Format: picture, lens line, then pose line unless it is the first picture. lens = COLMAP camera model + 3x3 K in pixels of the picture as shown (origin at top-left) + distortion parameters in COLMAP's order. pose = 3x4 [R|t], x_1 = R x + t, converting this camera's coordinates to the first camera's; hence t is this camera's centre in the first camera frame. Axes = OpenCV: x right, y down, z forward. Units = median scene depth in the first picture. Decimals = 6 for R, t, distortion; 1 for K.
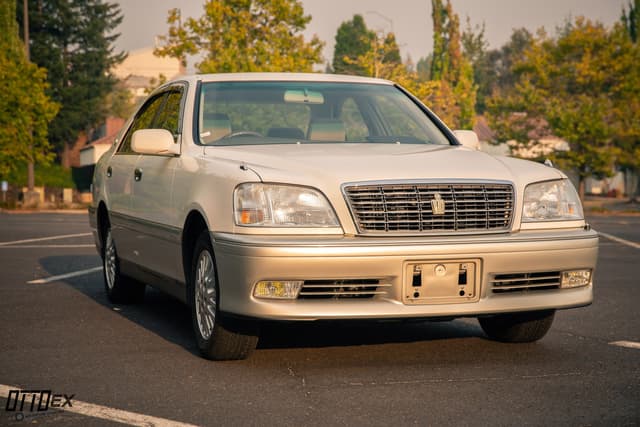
lens RADIAL K [[1248.2, 0, 320.0], [0, 1248.2, 213.5], [0, 0, 1]] dist [0.193990, 0.189689]
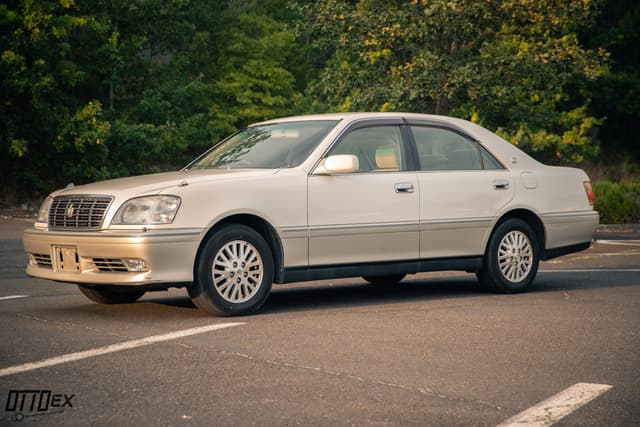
lens RADIAL K [[1182.3, 0, 320.0], [0, 1182.3, 213.5], [0, 0, 1]] dist [0.226293, 0.067019]
pose [[0.361898, 0.020982, -0.931981, 1.584145], [-0.024924, 0.999607, 0.012827, -0.030048], [0.931884, 0.018586, 0.362279, 0.736479]]
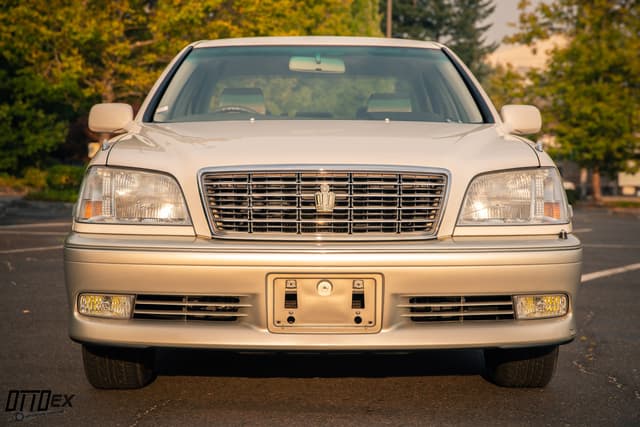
lens RADIAL K [[1248.2, 0, 320.0], [0, 1248.2, 213.5], [0, 0, 1]] dist [0.193990, 0.189689]
pose [[0.951593, 0.022721, -0.306521, 0.313027], [-0.020851, 0.999739, 0.009372, -0.005307], [0.306653, -0.002527, 0.951818, 0.292448]]
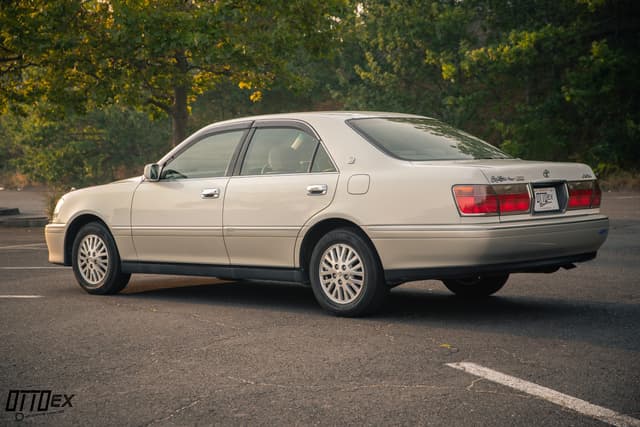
lens RADIAL K [[1248.2, 0, 320.0], [0, 1248.2, 213.5], [0, 0, 1]] dist [0.193990, 0.189689]
pose [[-0.879912, 0.008868, -0.475053, 0.807586], [-0.011675, 0.999120, 0.040275, -0.090905], [0.474993, 0.040985, -0.879035, 3.046347]]
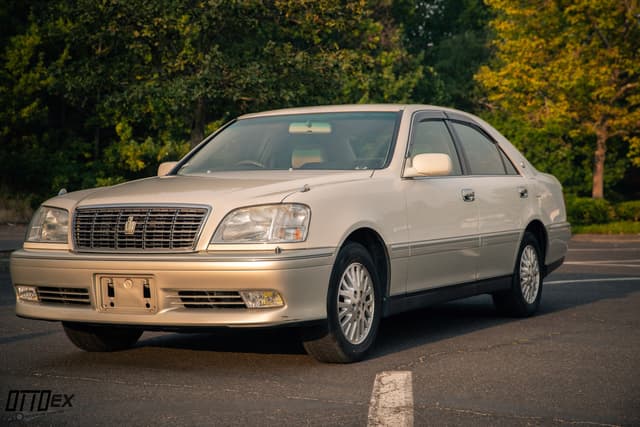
lens RADIAL K [[1182.3, 0, 320.0], [0, 1182.3, 213.5], [0, 0, 1]] dist [0.226293, 0.067019]
pose [[0.685690, 0.006847, -0.727861, 0.980188], [-0.017860, 0.999813, -0.007420, -0.013078], [0.727674, 0.018087, 0.685684, 0.380914]]
